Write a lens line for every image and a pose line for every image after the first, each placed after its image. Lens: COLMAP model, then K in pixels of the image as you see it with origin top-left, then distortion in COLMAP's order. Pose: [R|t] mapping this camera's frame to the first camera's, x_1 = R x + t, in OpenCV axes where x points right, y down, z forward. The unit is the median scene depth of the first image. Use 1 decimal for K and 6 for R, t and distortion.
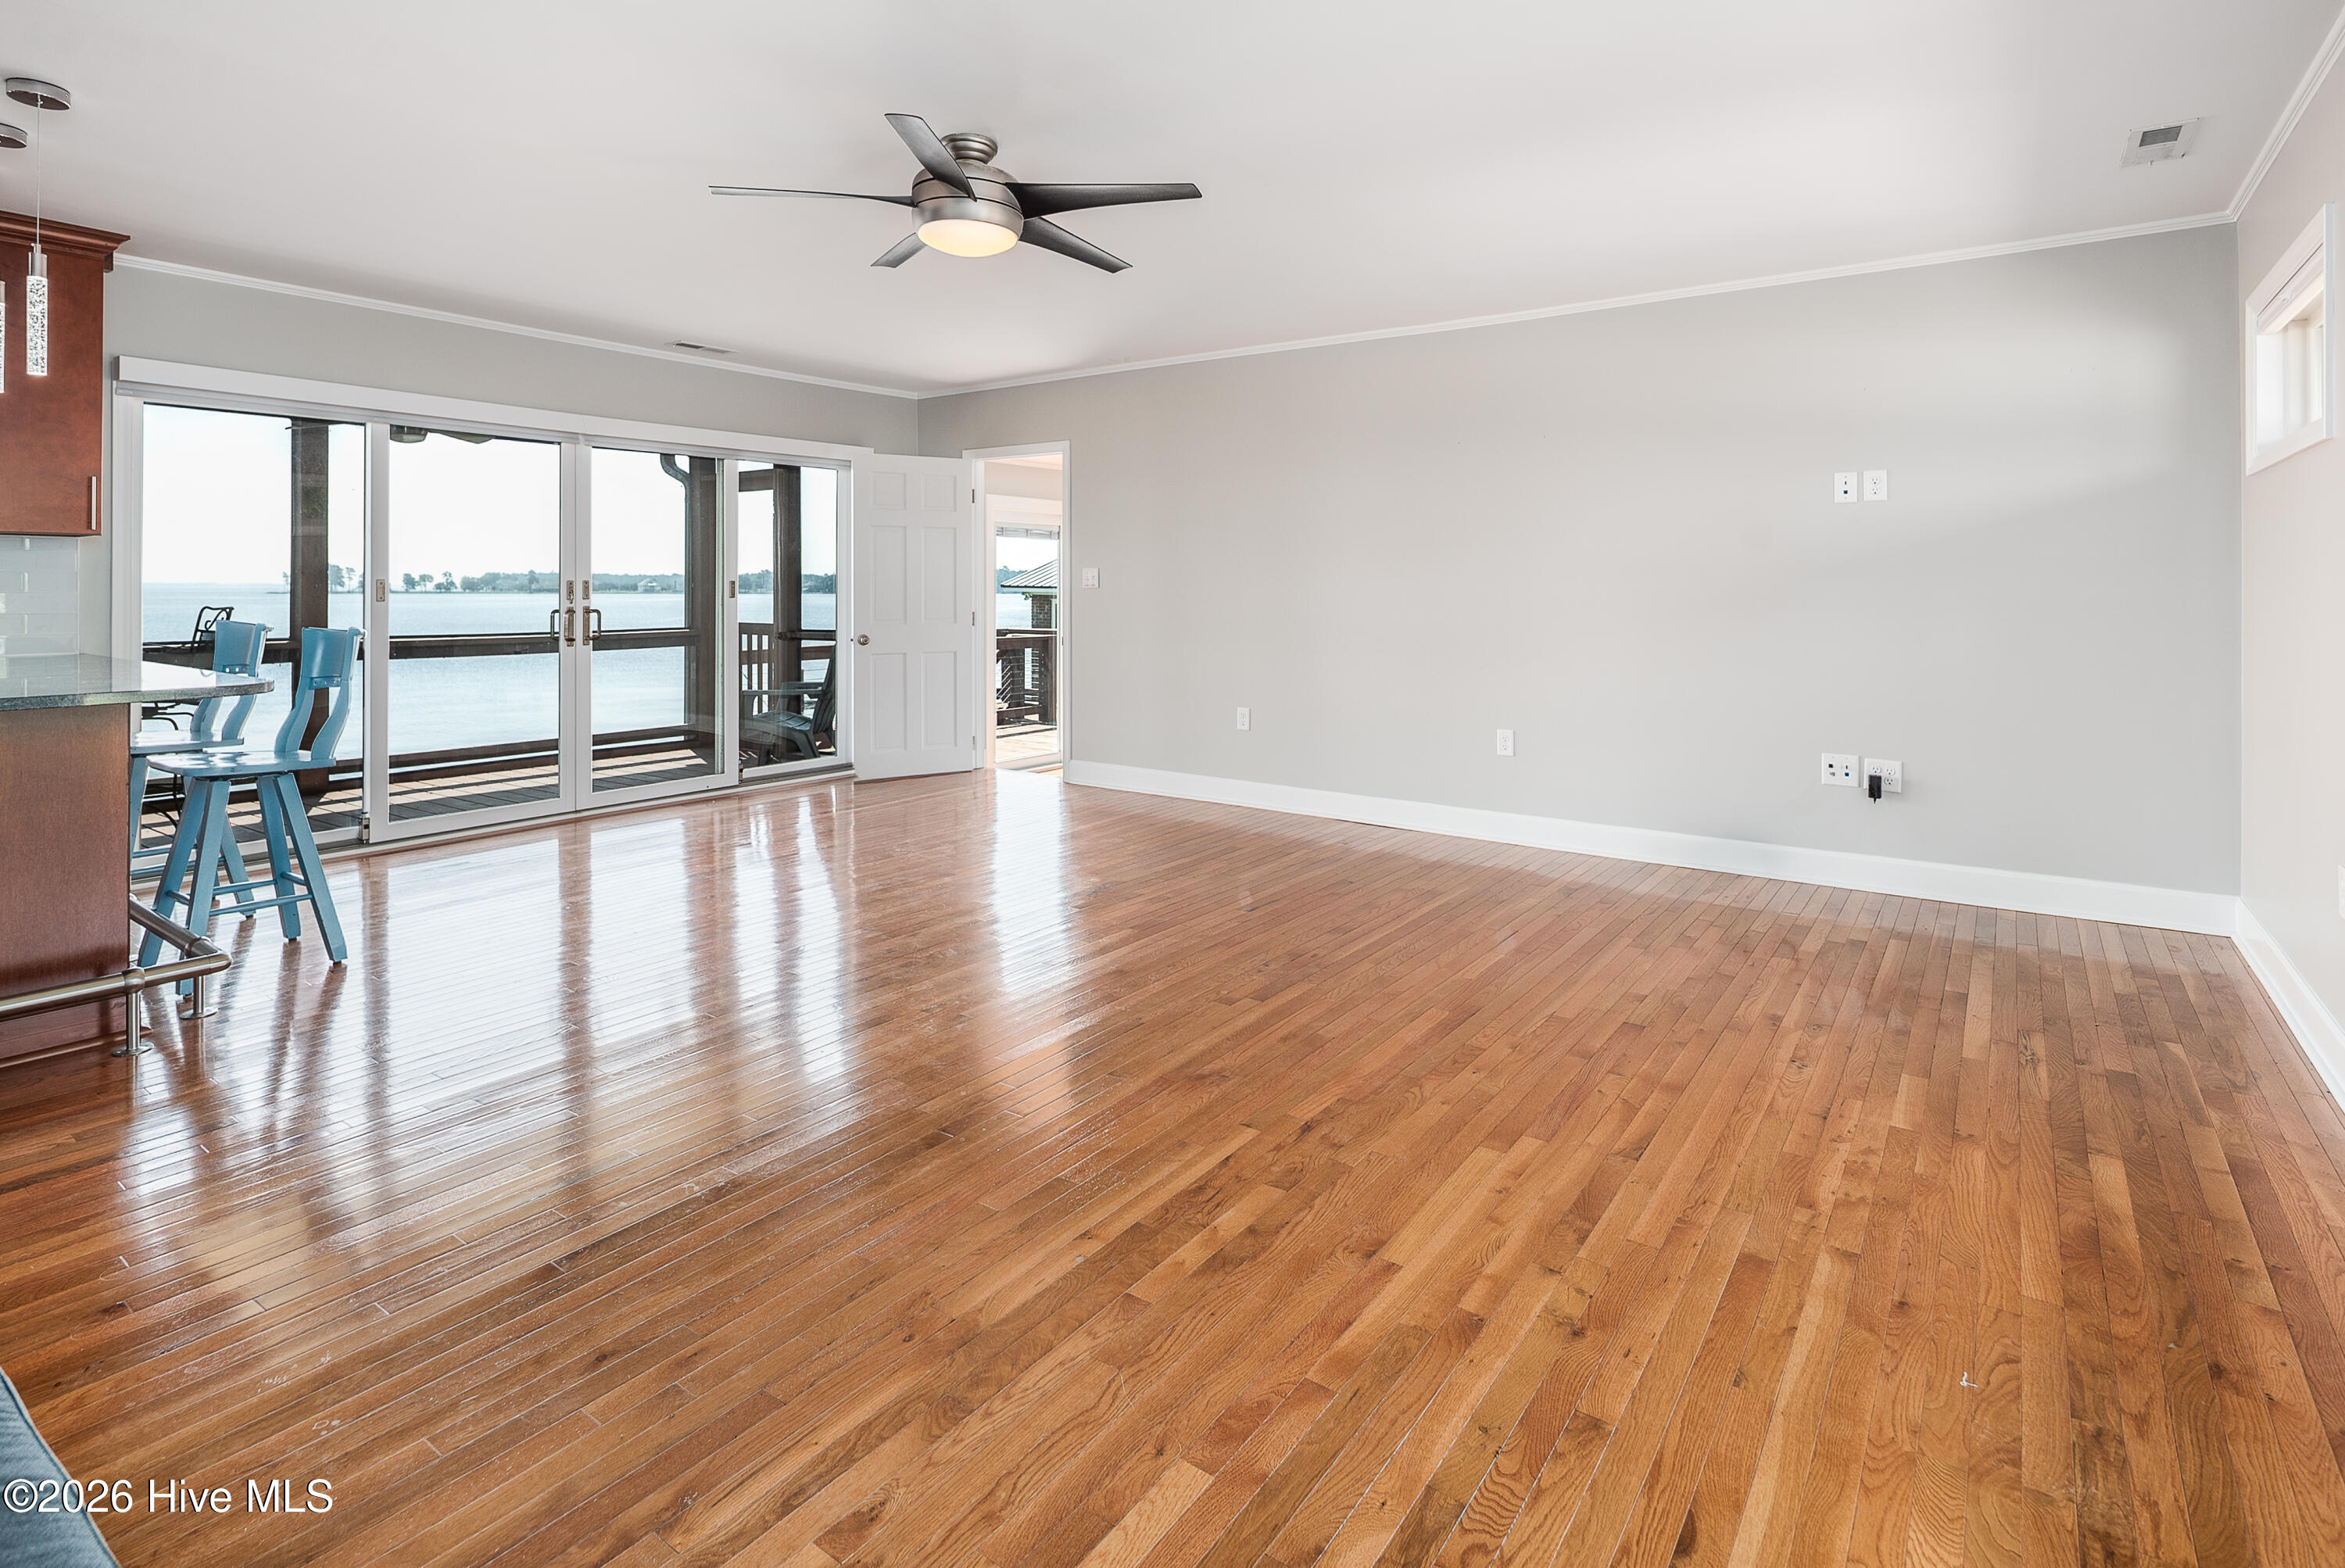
lens RADIAL K [[1092.6, 0, 1171.7], [0, 1092.6, 632.7], [0, 0, 1]] dist [0.002783, -0.000892]
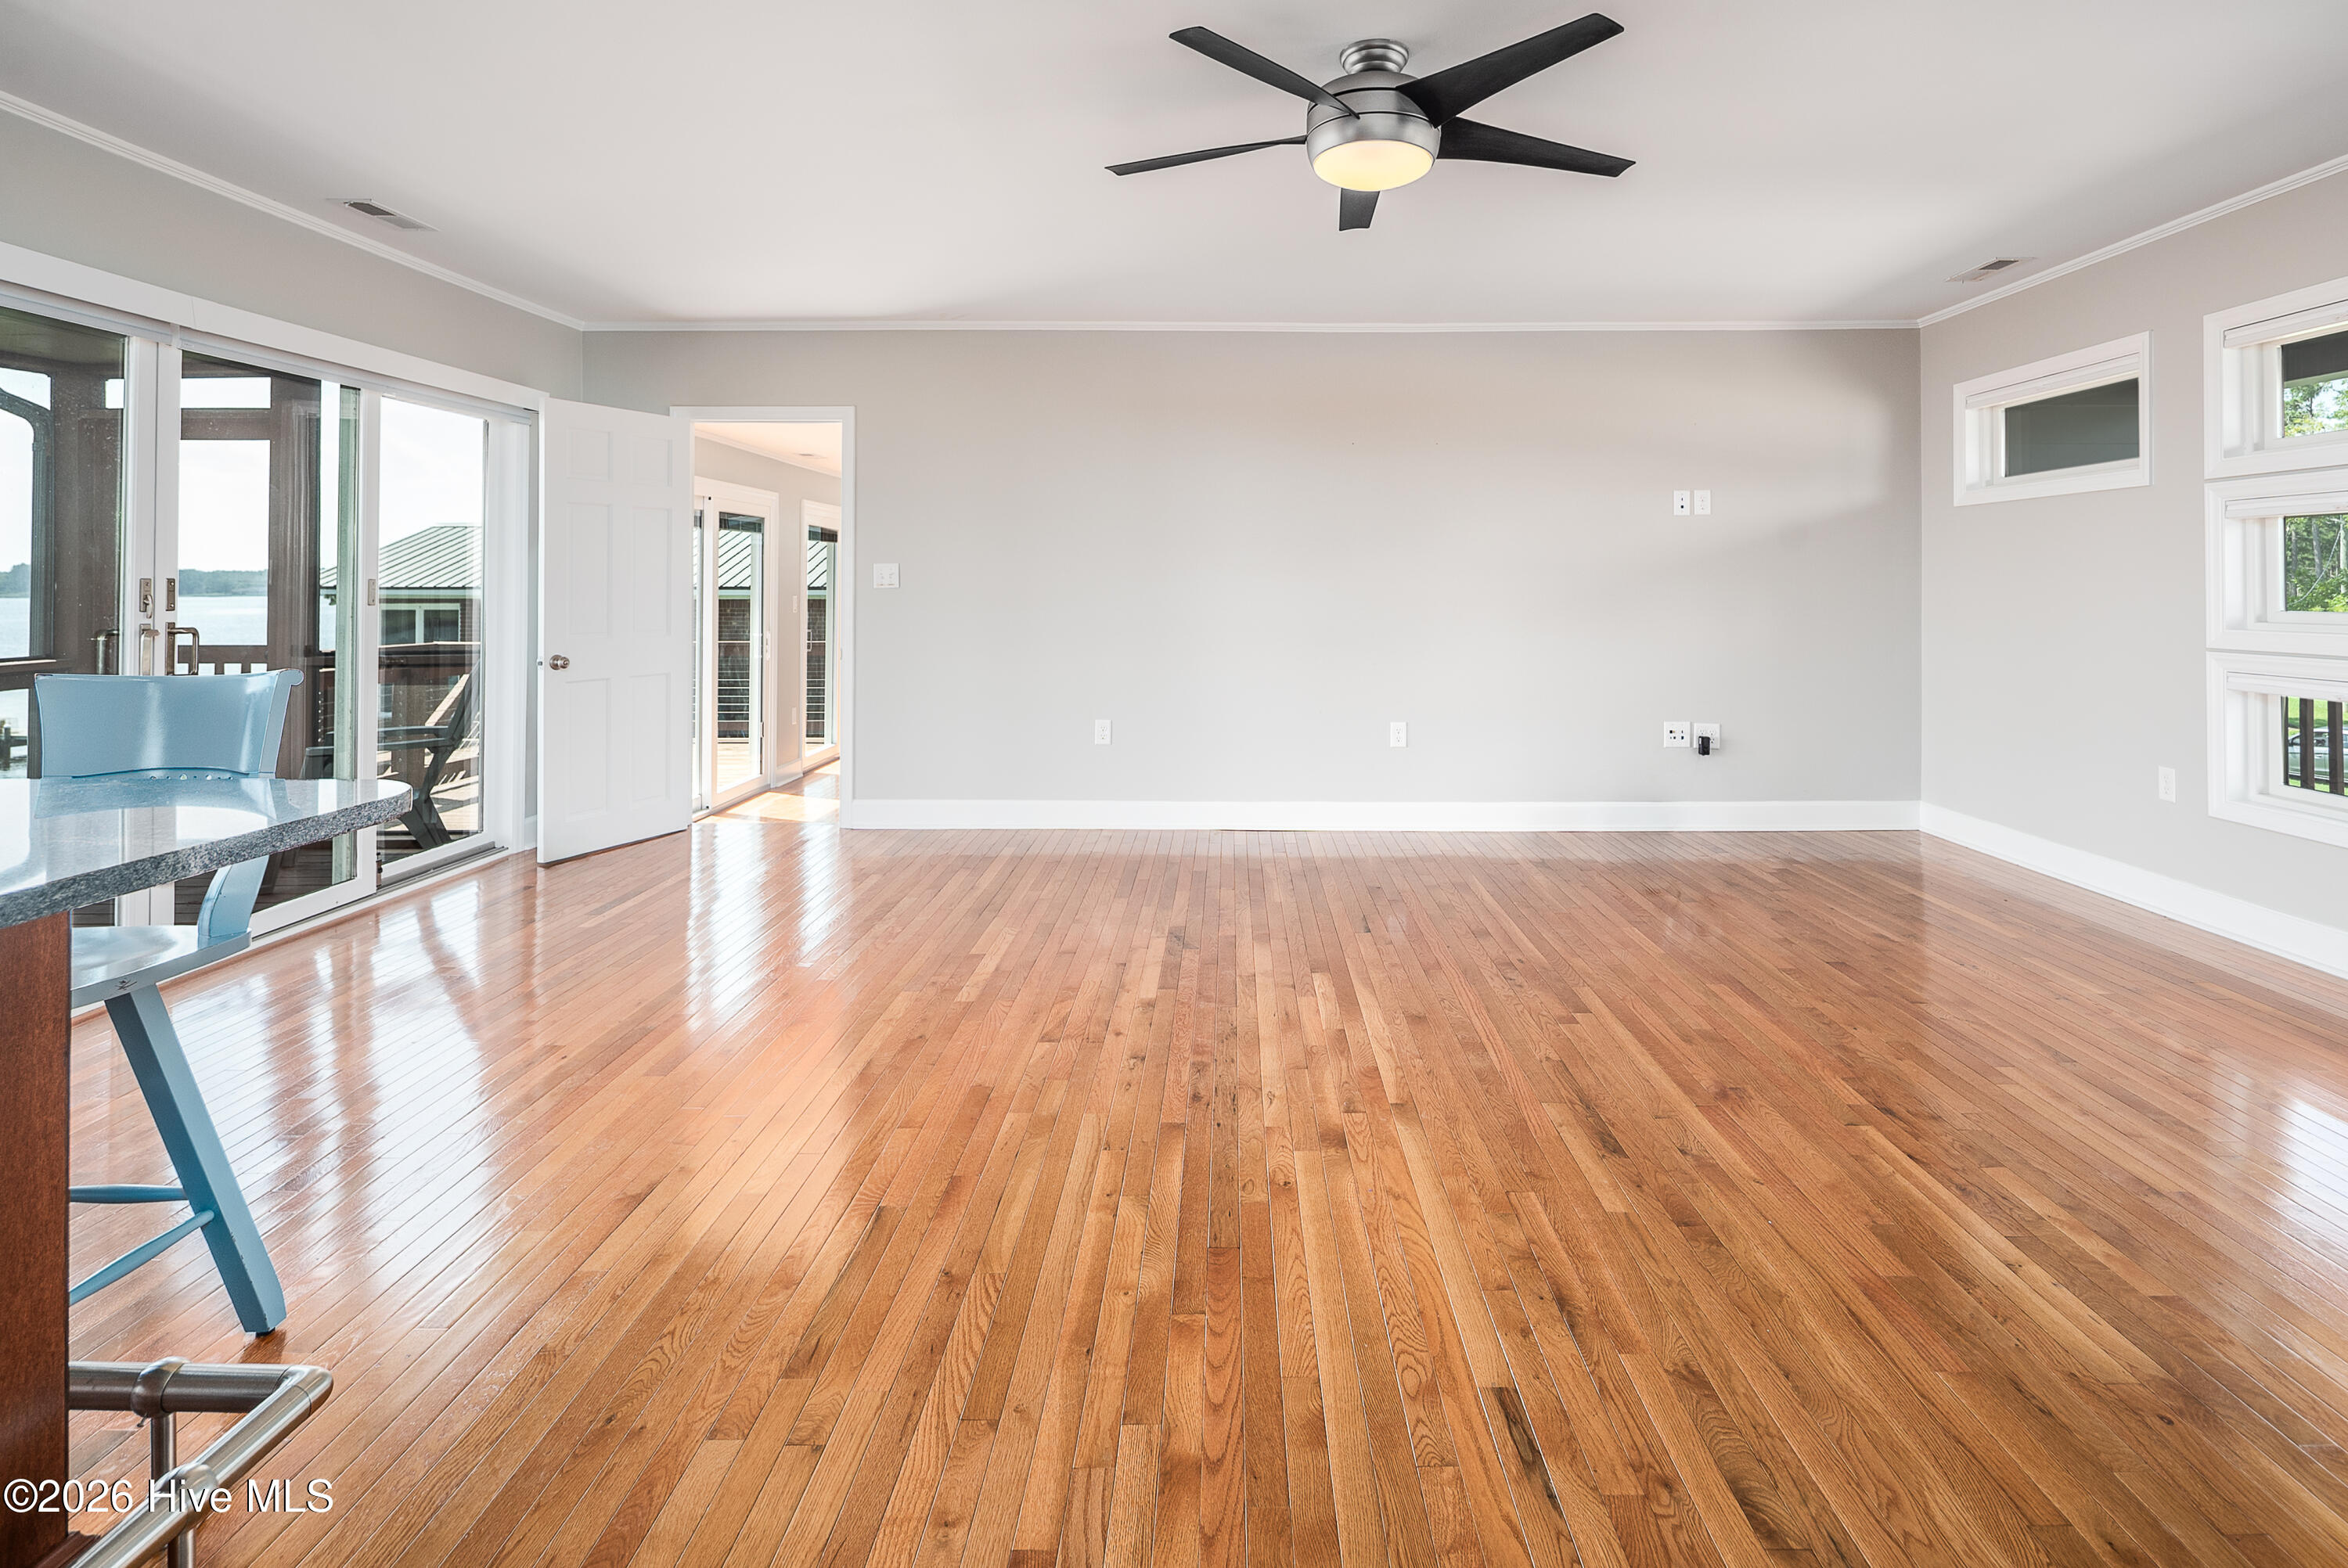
lens RADIAL K [[1129.9, 0, 1177.0], [0, 1129.9, 618.9], [0, 0, 1]] dist [0.015156, -0.010501]
pose [[0.833314, -0.018929, 0.552476, -0.464335], [0.026093, 0.999646, -0.005108, -0.009807], [-0.552184, 0.018672, 0.833513, 0.215153]]
